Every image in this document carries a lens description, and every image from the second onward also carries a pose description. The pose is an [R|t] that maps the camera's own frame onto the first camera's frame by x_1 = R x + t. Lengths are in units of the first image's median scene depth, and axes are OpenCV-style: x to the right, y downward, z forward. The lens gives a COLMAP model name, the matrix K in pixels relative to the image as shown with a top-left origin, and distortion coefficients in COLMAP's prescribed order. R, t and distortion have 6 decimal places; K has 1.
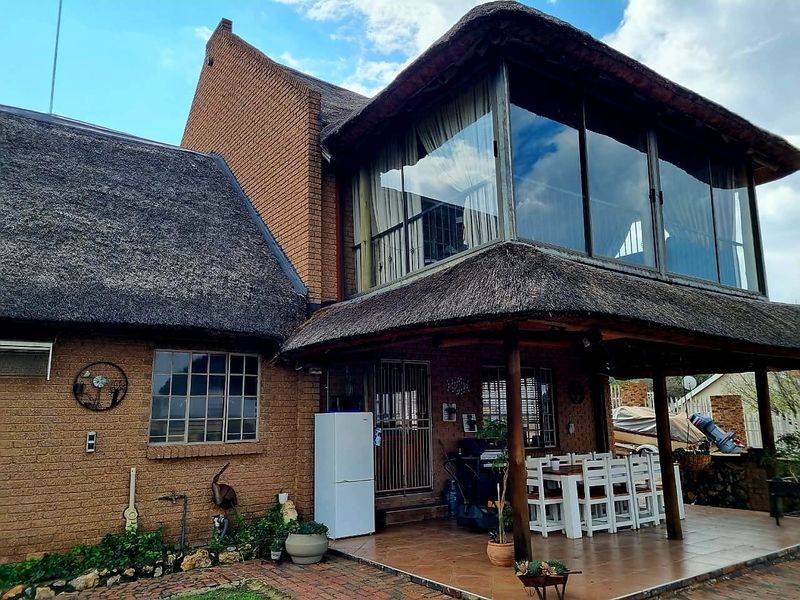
lens RADIAL K [[599.0, 0, 397.6], [0, 599.0, 299.2], [0, 0, 1]] dist [-0.007603, -0.013778]
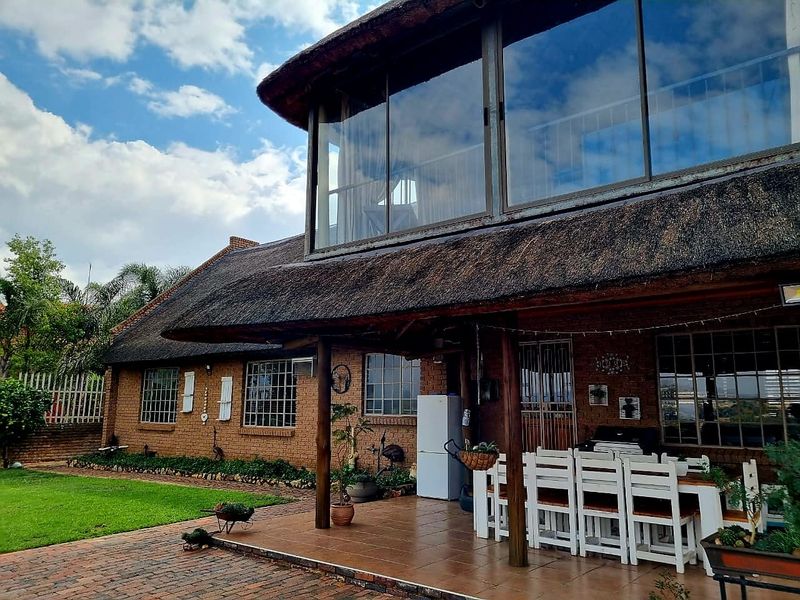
lens RADIAL K [[599.0, 0, 397.9], [0, 599.0, 301.3], [0, 0, 1]] dist [-0.007603, -0.013778]
pose [[0.271661, -0.145953, -0.951261, 1.078187], [0.176569, 0.979214, -0.099817, 0.115024], [0.946057, -0.140847, 0.291785, 0.619639]]
